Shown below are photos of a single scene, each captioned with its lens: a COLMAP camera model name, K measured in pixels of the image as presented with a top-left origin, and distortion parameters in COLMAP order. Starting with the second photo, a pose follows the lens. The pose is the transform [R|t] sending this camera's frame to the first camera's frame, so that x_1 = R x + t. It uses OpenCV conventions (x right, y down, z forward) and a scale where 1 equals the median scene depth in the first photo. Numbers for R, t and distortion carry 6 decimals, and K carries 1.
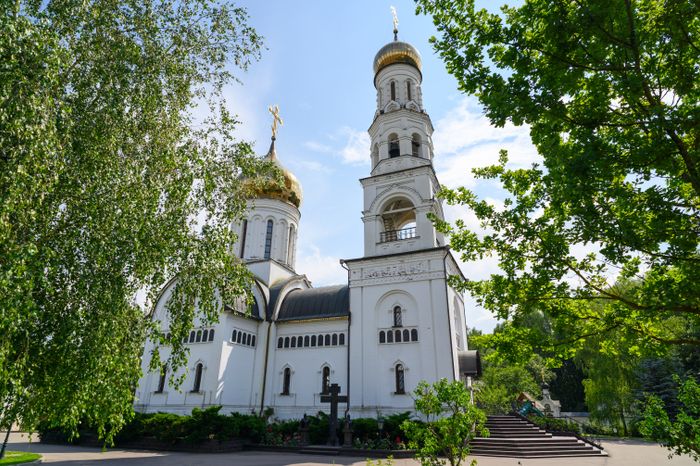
lens RADIAL K [[404.7, 0, 350.0], [0, 404.7, 233.0], [0, 0, 1]] dist [-0.000873, -0.000166]
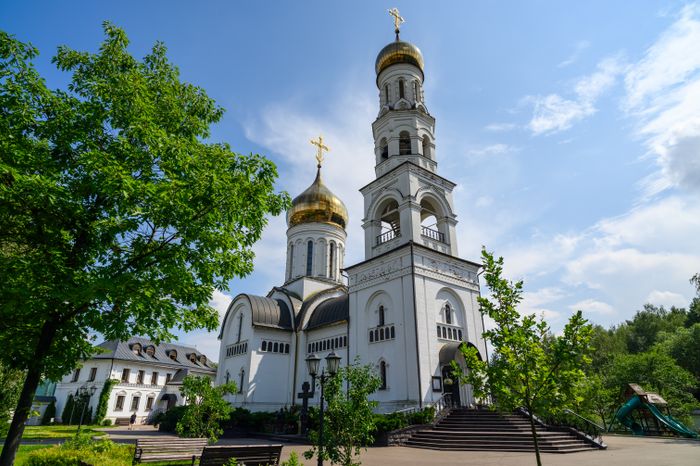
lens RADIAL K [[404.7, 0, 350.0], [0, 404.7, 233.0], [0, 0, 1]] dist [-0.000873, -0.000166]
pose [[0.874813, -0.199475, -0.441487, 0.504595], [0.197583, 0.978969, -0.050810, 0.031378], [0.442338, -0.042781, 0.895828, 0.033261]]
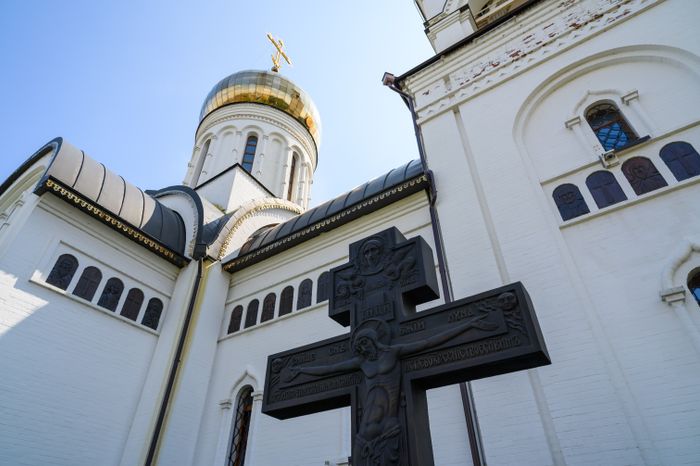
lens RADIAL K [[404.7, 0, 350.0], [0, 404.7, 233.0], [0, 0, 1]] dist [-0.000873, -0.000166]
pose [[0.983289, -0.126000, -0.131406, -0.023278], [0.086472, 0.958422, -0.271937, 0.304087], [0.160207, 0.256030, 0.953301, 0.674805]]
